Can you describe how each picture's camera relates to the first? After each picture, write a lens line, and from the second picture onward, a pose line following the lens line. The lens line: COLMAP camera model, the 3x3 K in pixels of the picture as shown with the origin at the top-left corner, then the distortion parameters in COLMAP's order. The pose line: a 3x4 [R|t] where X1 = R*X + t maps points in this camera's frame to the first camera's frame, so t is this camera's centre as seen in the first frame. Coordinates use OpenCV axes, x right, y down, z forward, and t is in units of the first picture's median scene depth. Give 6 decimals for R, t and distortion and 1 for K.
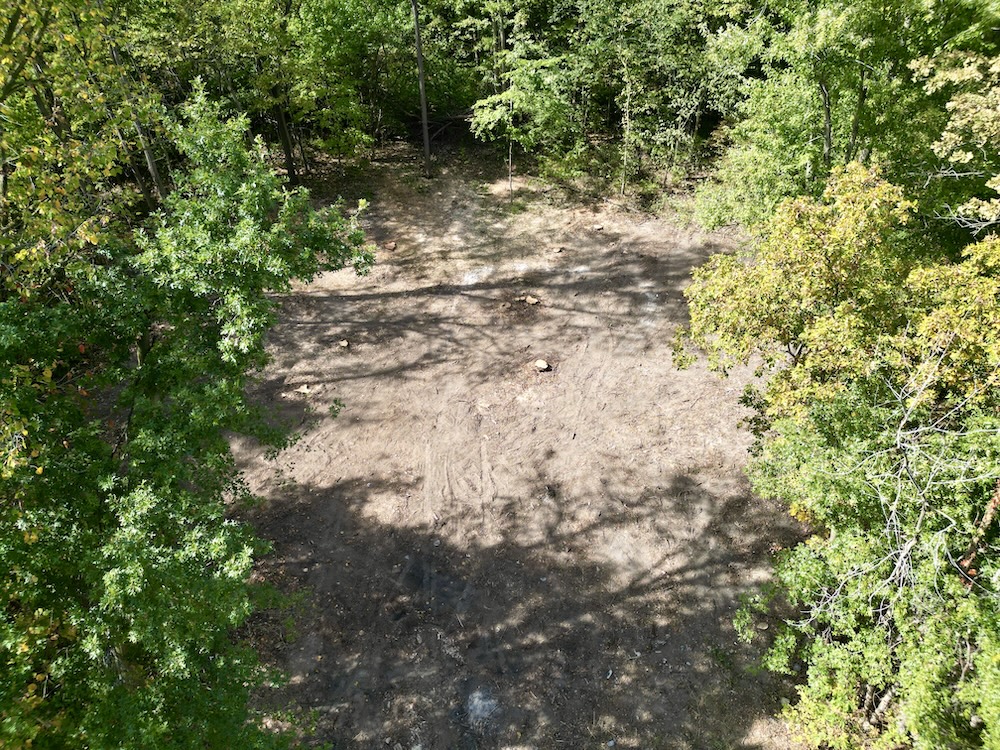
lens RADIAL K [[707.3, 0, 500.9], [0, 707.3, 374.6], [0, 0, 1]] dist [0.033139, -0.022222]
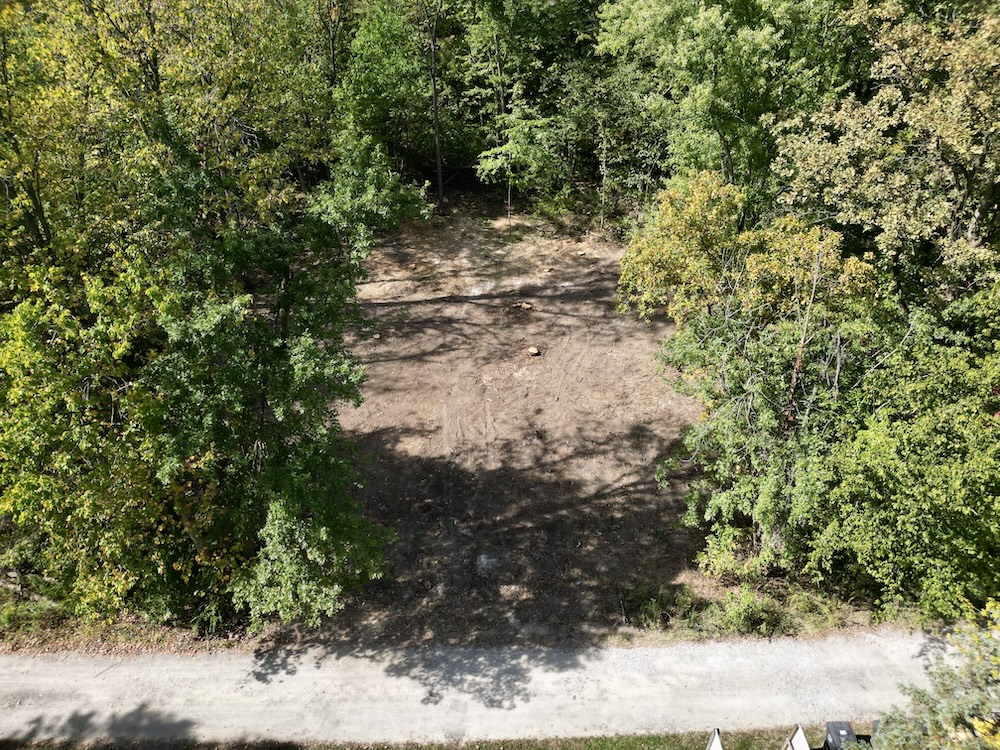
lens RADIAL K [[707.3, 0, 504.0], [0, 707.3, 376.2], [0, 0, 1]] dist [0.033139, -0.022222]
pose [[0.999999, -0.000183, 0.001331, 0.003578], [0.000287, 0.996923, -0.078389, 0.128320], [-0.001312, 0.078389, 0.996922, -0.258414]]
